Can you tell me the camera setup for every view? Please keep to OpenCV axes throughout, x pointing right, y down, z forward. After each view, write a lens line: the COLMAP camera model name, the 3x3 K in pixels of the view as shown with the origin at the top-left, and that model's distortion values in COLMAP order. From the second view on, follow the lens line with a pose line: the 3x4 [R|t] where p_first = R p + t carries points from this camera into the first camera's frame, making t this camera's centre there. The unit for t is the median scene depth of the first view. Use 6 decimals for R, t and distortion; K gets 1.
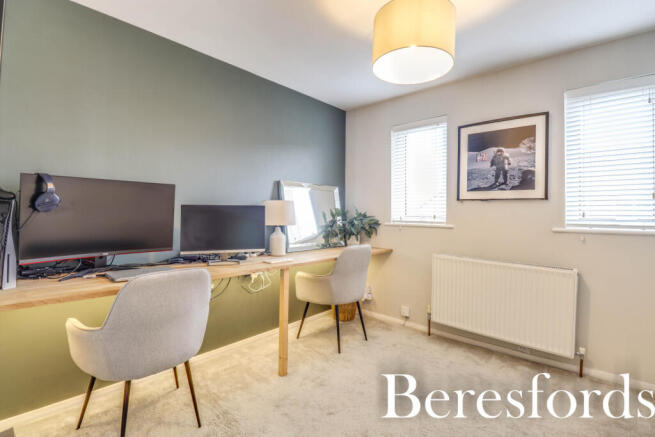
lens RADIAL K [[303.0, 0, 330.2], [0, 303.0, 209.6], [0, 0, 1]] dist [0.002164, -0.014899]
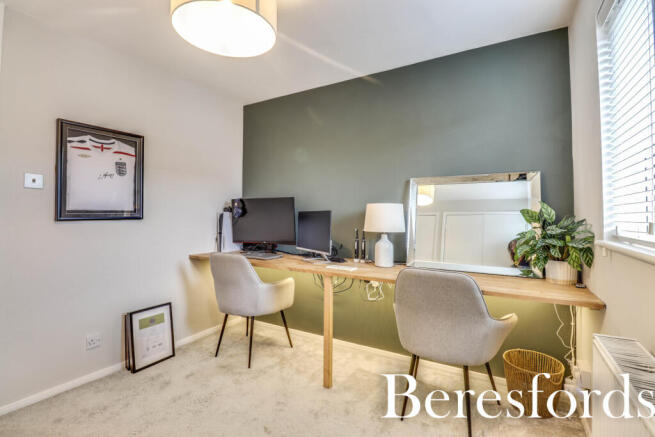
lens RADIAL K [[303.0, 0, 330.2], [0, 303.0, 209.6], [0, 0, 1]] dist [0.002164, -0.014899]
pose [[0.216743, -0.007117, -0.976203, 0.800992], [0.015542, 0.999872, -0.003838, -0.017333], [0.976105, -0.014341, 0.216825, 0.813315]]
